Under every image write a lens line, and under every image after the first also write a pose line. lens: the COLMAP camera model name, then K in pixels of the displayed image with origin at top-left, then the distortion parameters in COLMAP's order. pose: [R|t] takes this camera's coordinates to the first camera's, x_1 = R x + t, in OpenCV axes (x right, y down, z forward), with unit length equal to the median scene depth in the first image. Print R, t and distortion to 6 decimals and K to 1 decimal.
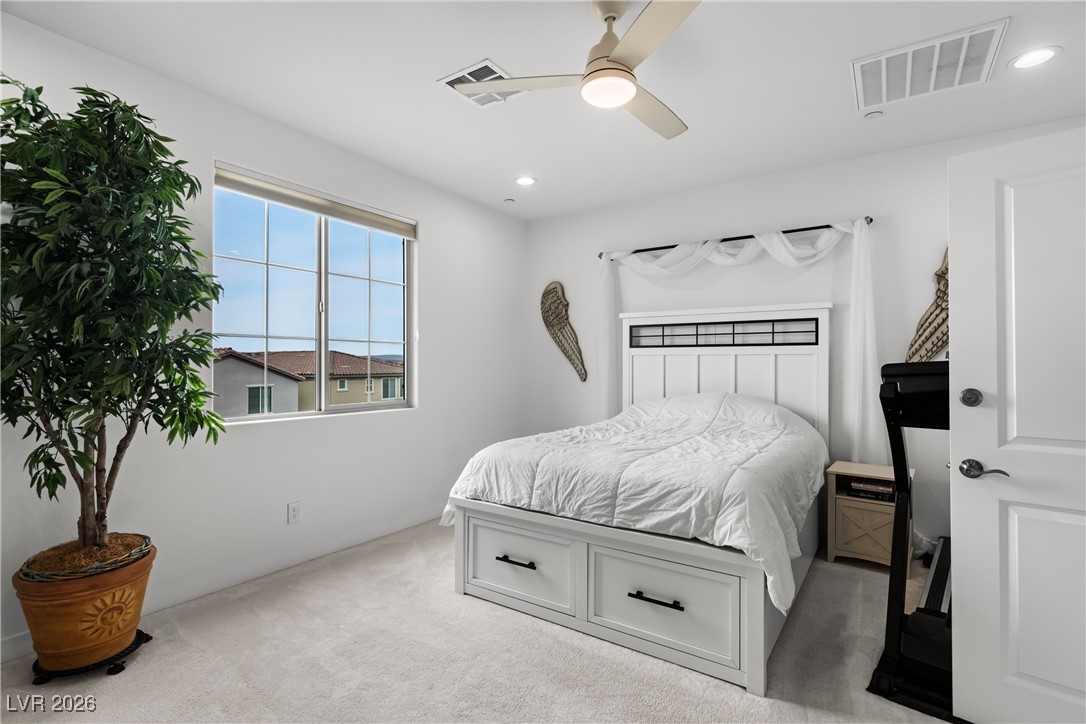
lens RADIAL K [[516.9, 0, 545.8], [0, 516.9, 360.1], [0, 0, 1]] dist [0.001232, 0.000673]
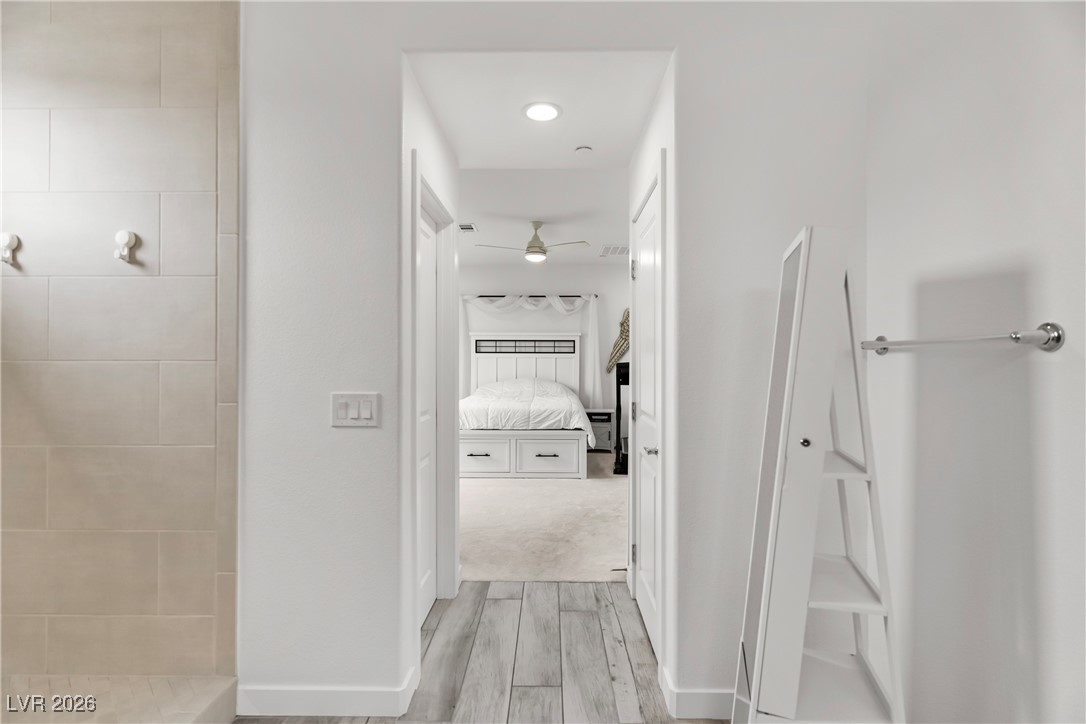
lens RADIAL K [[532.1, 0, 551.6], [0, 532.1, 360.8], [0, 0, 1]] dist [-0.005273, 0.001928]
pose [[0.831021, 0.001648, 0.556239, -0.793283], [-0.004410, 0.999984, 0.003626, -0.008457], [-0.556224, -0.005467, 0.831014, -0.769094]]
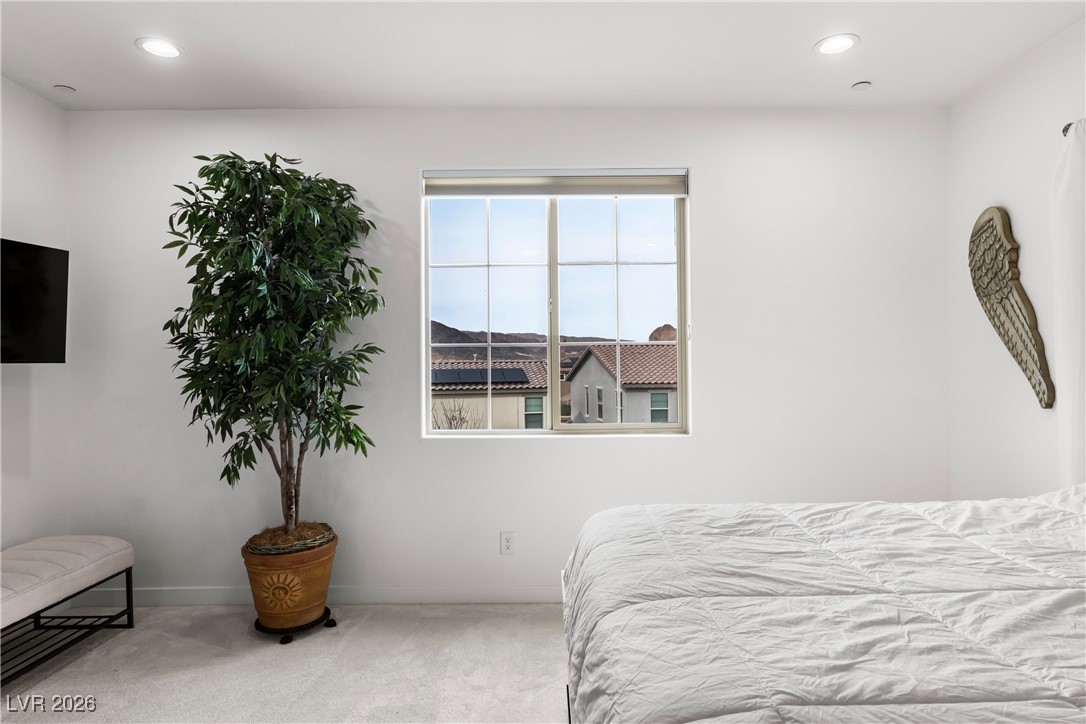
lens RADIAL K [[628.3, 0, 544.2], [0, 628.3, 363.0], [0, 0, 1]] dist [-0.008977, -0.000027]
pose [[0.557251, -0.008952, -0.830296, 0.415453], [0.018067, 0.999836, 0.001346, -0.012266], [0.830147, -0.015751, 0.557321, 0.434167]]
